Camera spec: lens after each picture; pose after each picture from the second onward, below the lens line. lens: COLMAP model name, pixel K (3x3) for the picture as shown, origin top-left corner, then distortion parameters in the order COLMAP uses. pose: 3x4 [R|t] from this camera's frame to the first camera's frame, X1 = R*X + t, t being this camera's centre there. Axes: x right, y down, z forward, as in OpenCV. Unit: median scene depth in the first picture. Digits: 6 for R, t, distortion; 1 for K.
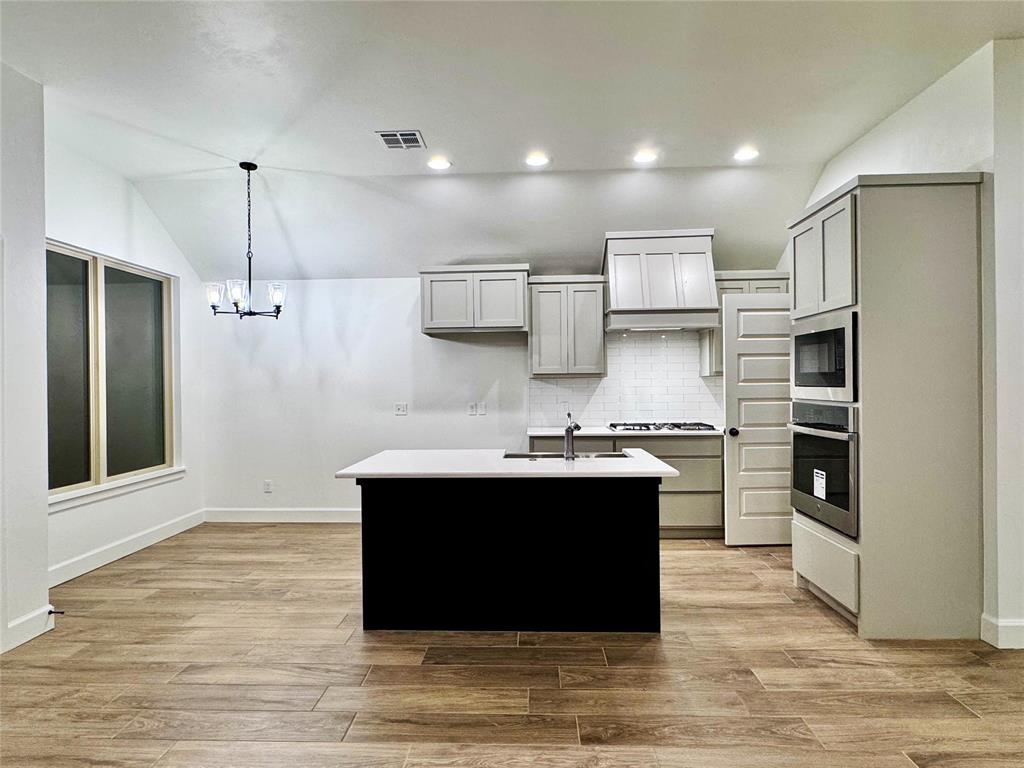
lens RADIAL K [[579.4, 0, 509.6], [0, 579.4, 384.5], [0, 0, 1]] dist [-0.002988, -0.000762]
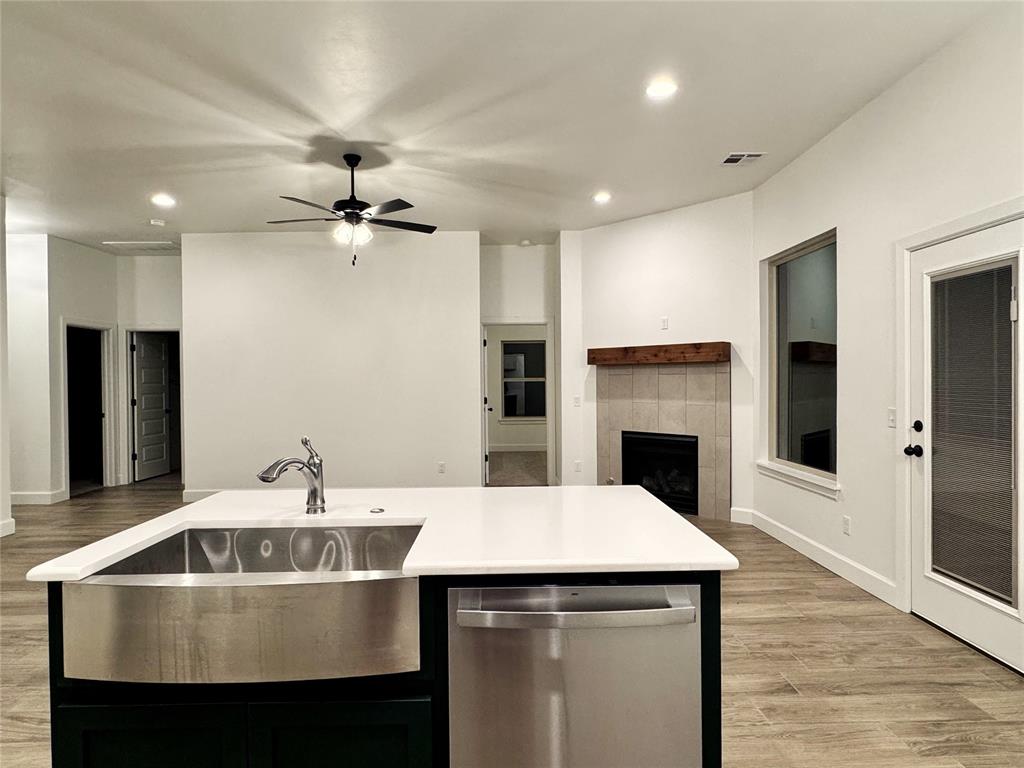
lens RADIAL K [[579.4, 0, 509.6], [0, 579.4, 384.5], [0, 0, 1]] dist [-0.002988, -0.000762]
pose [[-0.998058, 0.022411, -0.058115, -0.067020], [0.021812, 0.999702, 0.010924, -0.002743], [0.058342, 0.009635, -0.998250, 1.675052]]
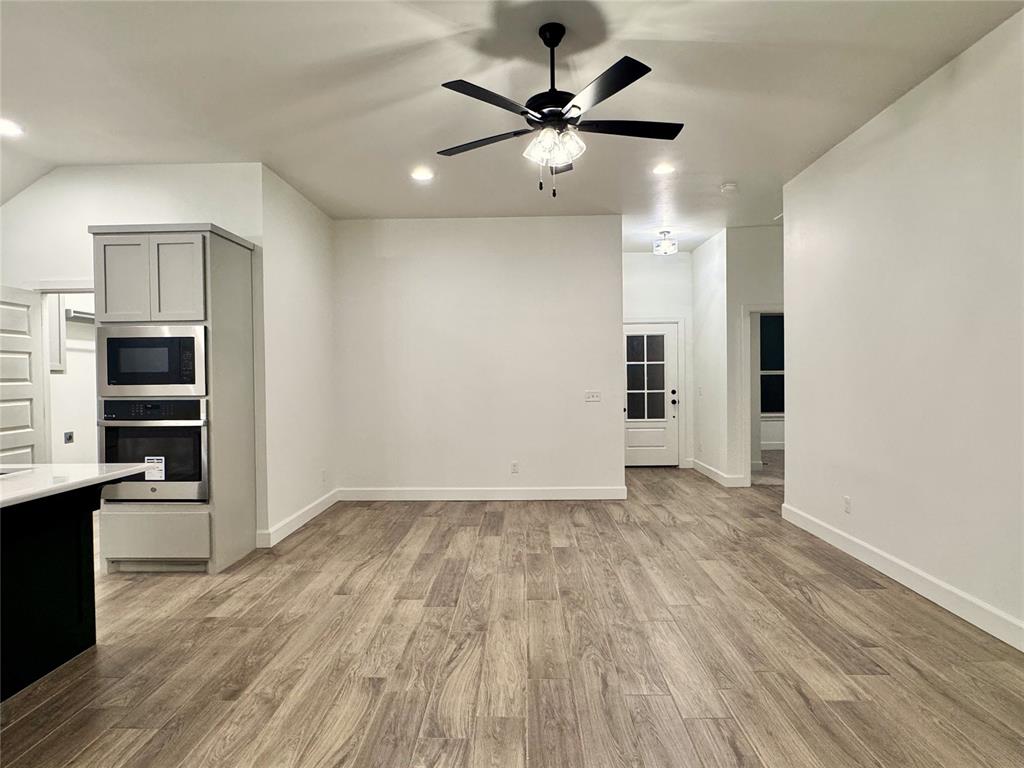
lens RADIAL K [[579.4, 0, 509.6], [0, 579.4, 384.5], [0, 0, 1]] dist [-0.002988, -0.000762]
pose [[-0.013825, -0.004721, 0.999893, -0.699469], [0.013360, 0.999899, 0.004905, 0.008237], [-0.999815, 0.013426, -0.013760, 0.331340]]
